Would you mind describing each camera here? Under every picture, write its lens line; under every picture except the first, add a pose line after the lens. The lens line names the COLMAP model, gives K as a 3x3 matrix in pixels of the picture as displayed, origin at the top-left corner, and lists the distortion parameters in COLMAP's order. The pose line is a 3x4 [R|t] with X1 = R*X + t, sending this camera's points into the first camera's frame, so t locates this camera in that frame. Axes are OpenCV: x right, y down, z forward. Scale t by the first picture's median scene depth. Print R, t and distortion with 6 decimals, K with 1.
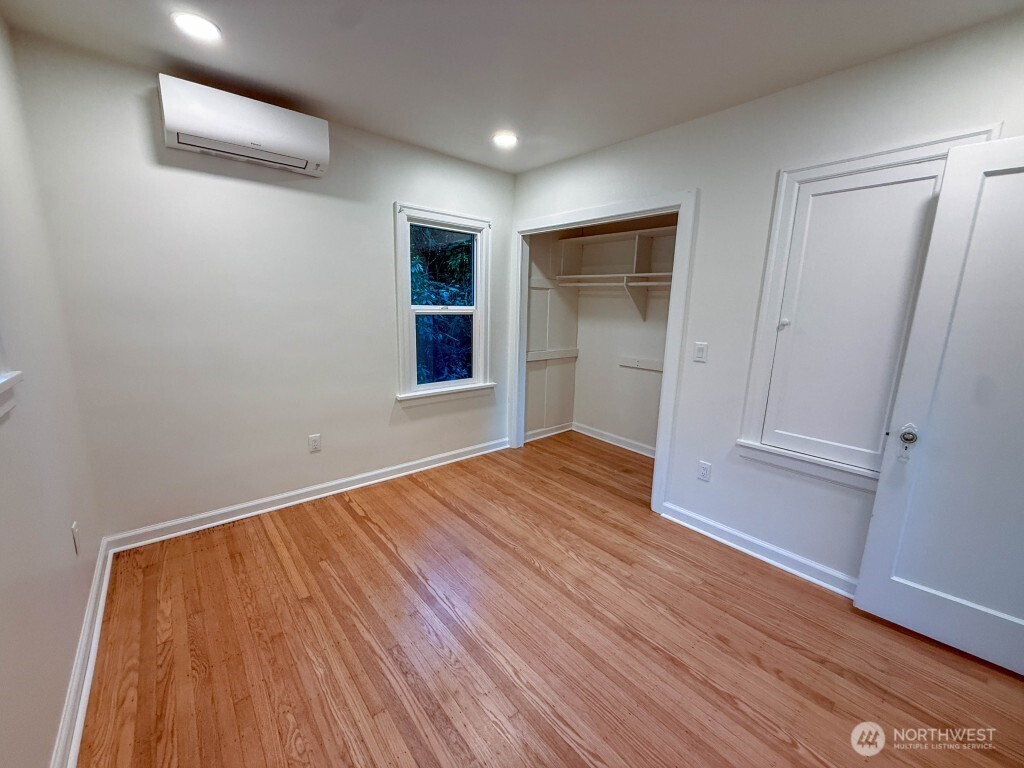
lens RADIAL K [[410.3, 0, 512.4], [0, 410.3, 383.4], [0, 0, 1]] dist [-0.000522, 0.000563]
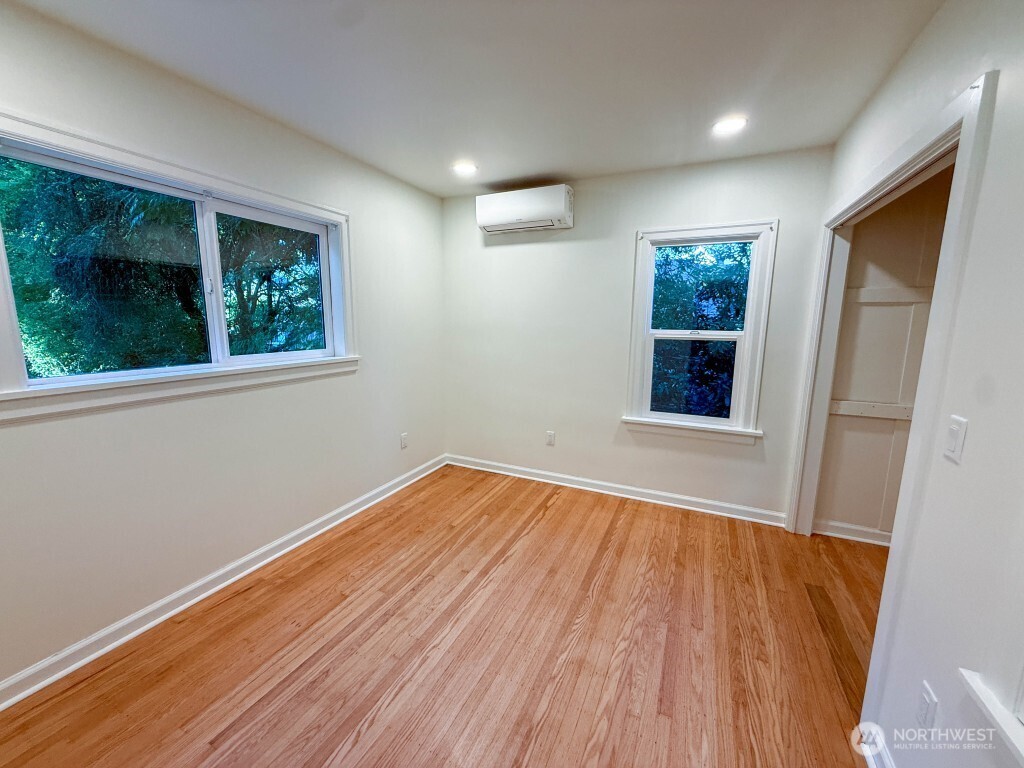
lens RADIAL K [[410.3, 0, 509.8], [0, 410.3, 383.7], [0, 0, 1]] dist [-0.000522, 0.000563]
pose [[0.407685, 0.125019, -0.904524, 0.635314], [-0.173597, 0.983128, 0.057640, -0.074880], [0.896469, 0.133524, 0.422509, 0.366948]]
